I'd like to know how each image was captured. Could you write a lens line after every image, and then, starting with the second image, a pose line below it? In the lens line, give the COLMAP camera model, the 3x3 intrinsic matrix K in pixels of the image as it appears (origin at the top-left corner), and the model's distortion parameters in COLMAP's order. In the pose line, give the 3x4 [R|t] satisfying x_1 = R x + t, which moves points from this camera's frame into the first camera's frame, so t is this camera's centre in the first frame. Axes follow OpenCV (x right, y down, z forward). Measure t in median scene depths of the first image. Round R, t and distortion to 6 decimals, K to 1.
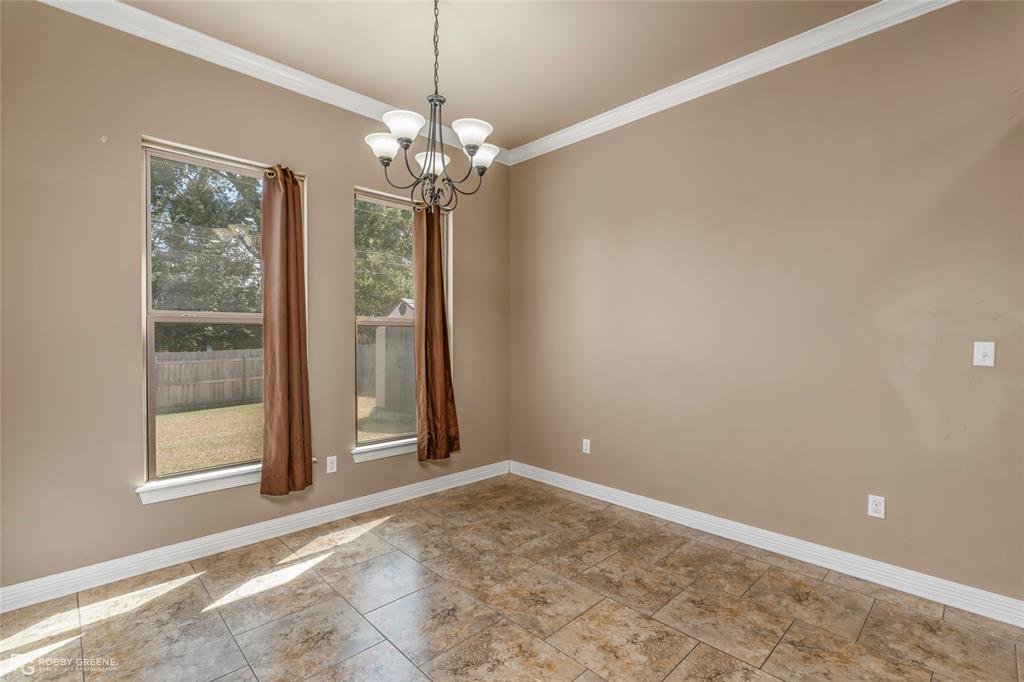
lens RADIAL K [[466.9, 0, 508.7], [0, 466.9, 342.0], [0, 0, 1]] dist [-0.010783, 0.004160]
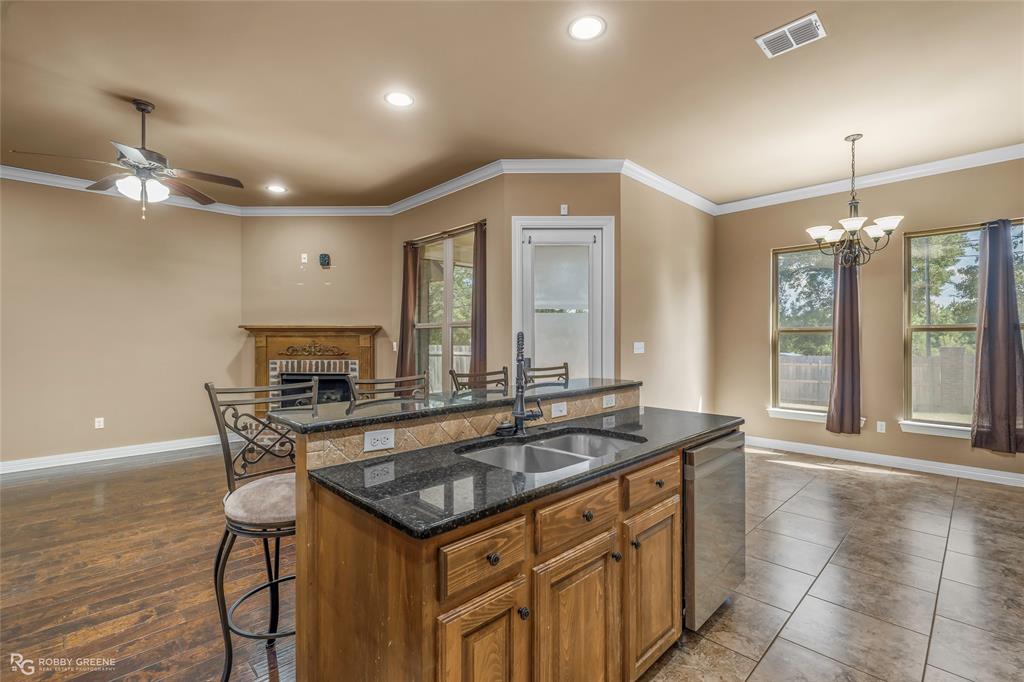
lens RADIAL K [[466.9, 0, 508.8], [0, 466.9, 331.2], [0, 0, 1]] dist [-0.010783, 0.004160]
pose [[-0.002851, -0.016800, -0.999855, 1.192013], [-0.014101, 0.999760, -0.016758, 0.001863], [0.999897, 0.014051, -0.003087, -0.190144]]
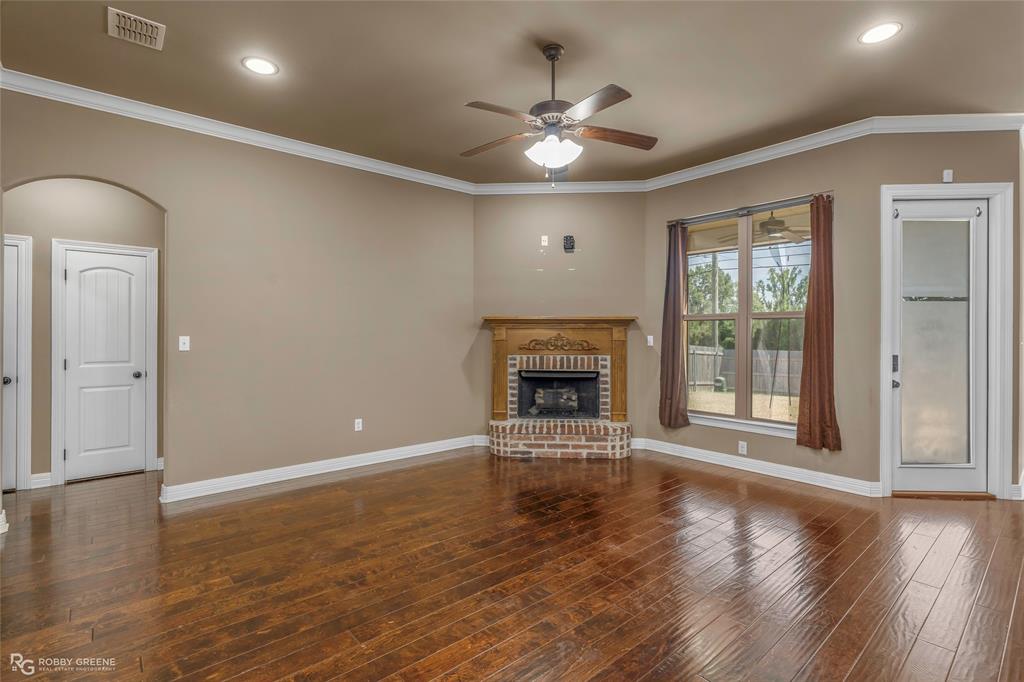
lens RADIAL K [[466.9, 0, 518.8], [0, 466.9, 334.4], [0, 0, 1]] dist [-0.010783, 0.004160]
pose [[-0.047606, 0.003988, -0.998858, 0.981768], [-0.017317, 0.999838, 0.004817, 0.017660], [0.998716, 0.017526, -0.047529, -1.103897]]
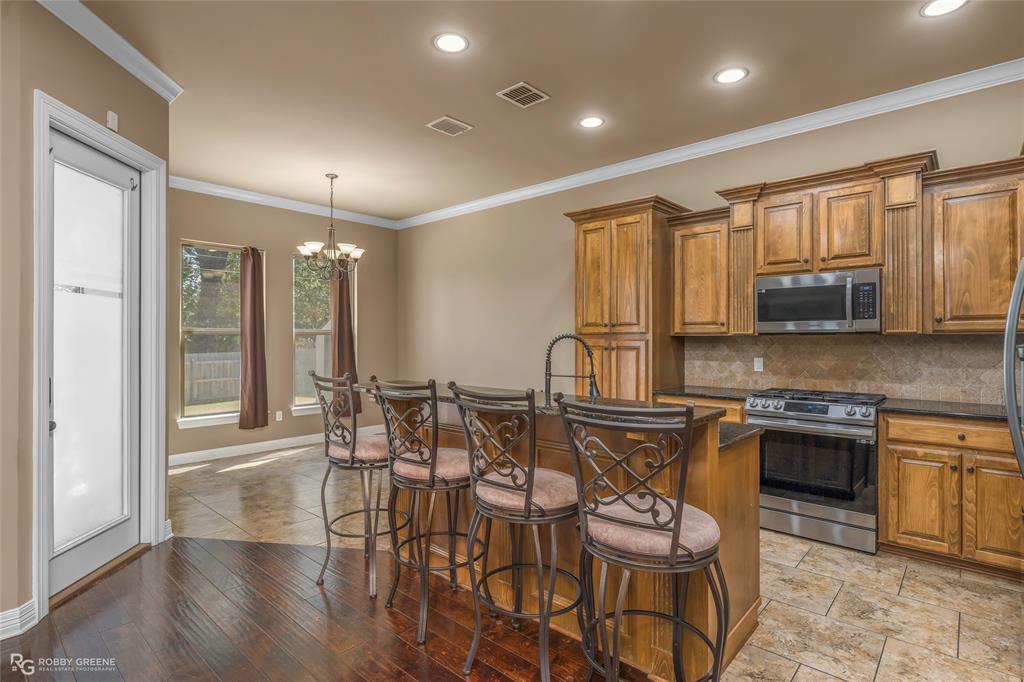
lens RADIAL K [[517.0, 0, 512.3], [0, 517.0, 335.8], [0, 0, 1]] dist [0.003037, -0.000139]
pose [[0.997757, -0.002748, 0.066882, 0.382091], [0.004155, 0.999773, -0.020910, 0.012401], [-0.066809, 0.021141, 0.997542, -1.052417]]
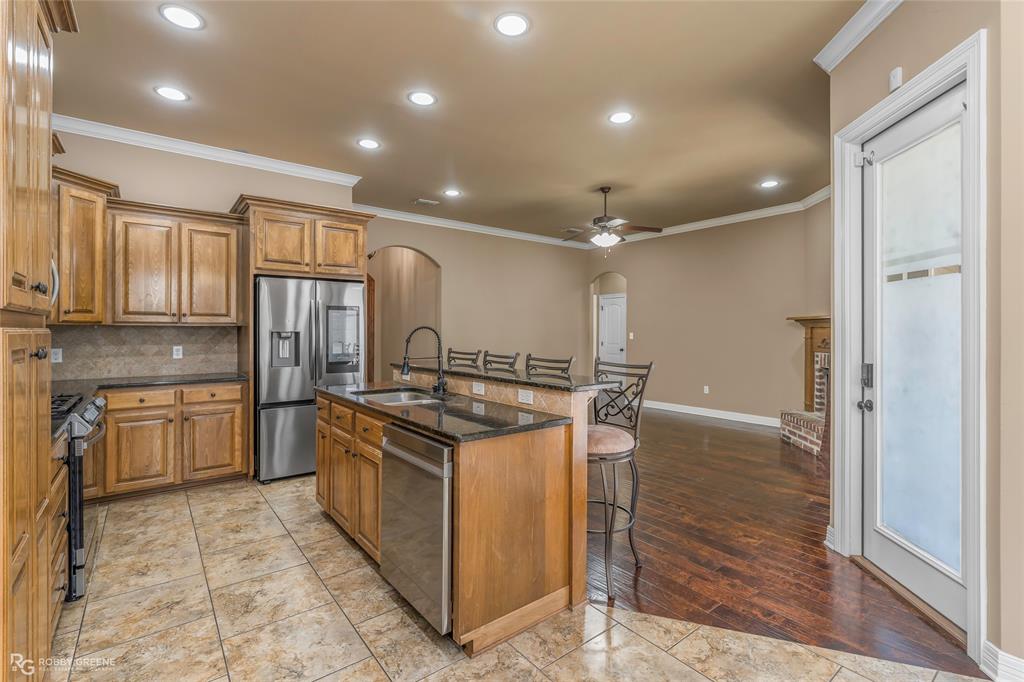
lens RADIAL K [[466.9, 0, 516.4], [0, 466.9, 333.1], [0, 0, 1]] dist [-0.010783, 0.004160]
pose [[-0.995909, -0.003450, 0.090297, 0.244839], [-0.001590, 0.999785, 0.020670, -0.011425], [-0.090349, 0.020442, -0.995700, 0.813792]]
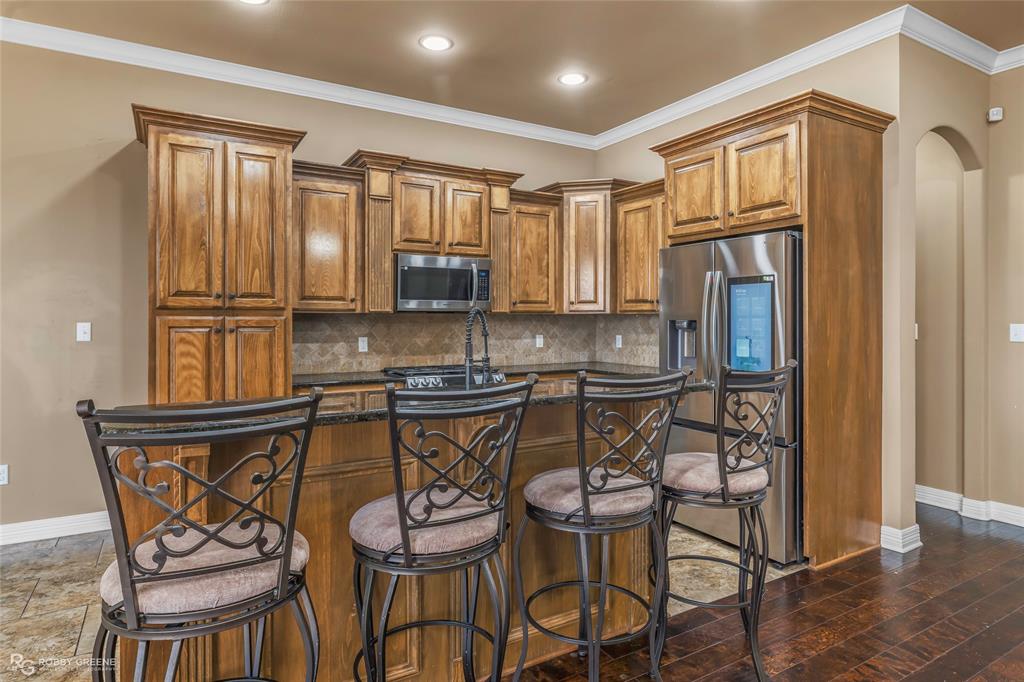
lens RADIAL K [[588.6, 0, 516.1], [0, 588.6, 324.1], [0, 0, 1]] dist [-0.004594, -0.000687]
pose [[0.228349, -0.009402, 0.973534, -0.222856], [0.014419, 0.999876, 0.006274, 0.008296], [-0.973473, 0.012604, 0.228456, -0.416197]]
